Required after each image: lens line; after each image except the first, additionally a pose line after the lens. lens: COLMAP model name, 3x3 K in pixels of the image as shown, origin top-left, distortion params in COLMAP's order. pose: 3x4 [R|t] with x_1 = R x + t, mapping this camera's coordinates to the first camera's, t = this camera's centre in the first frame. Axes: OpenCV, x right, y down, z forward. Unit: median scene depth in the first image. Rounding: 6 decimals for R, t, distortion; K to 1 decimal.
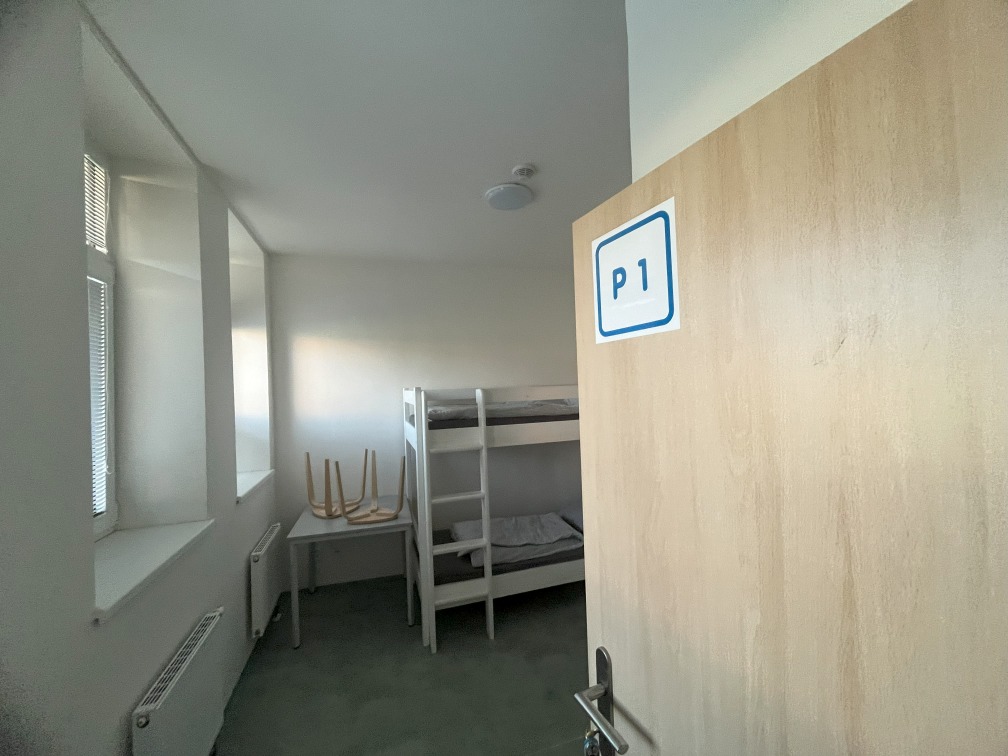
lens RADIAL K [[408.6, 0, 502.0], [0, 408.6, 375.0], [0, 0, 1]] dist [-0.001410, 0.000070]
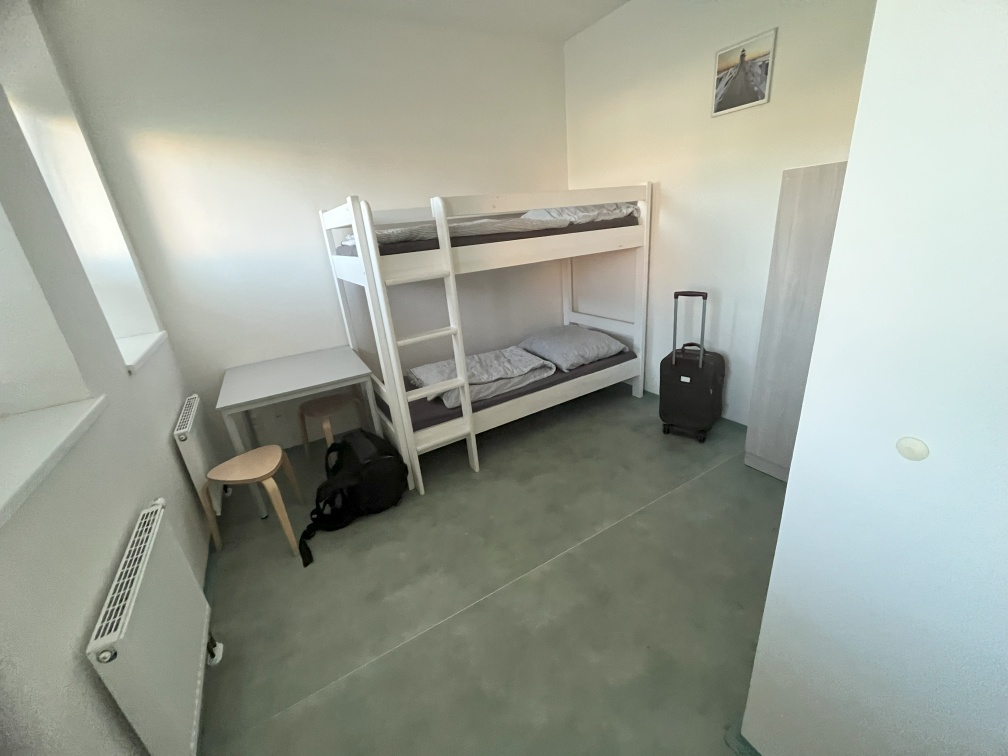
lens RADIAL K [[407.3, 0, 501.1], [0, 407.3, 373.7], [0, 0, 1]] dist [-0.001355, -0.000306]
pose [[0.971749, -0.126271, 0.199400, -0.131904], [0.047612, 0.932358, 0.358388, 0.074927], [-0.231166, -0.338769, 0.912029, 0.164216]]
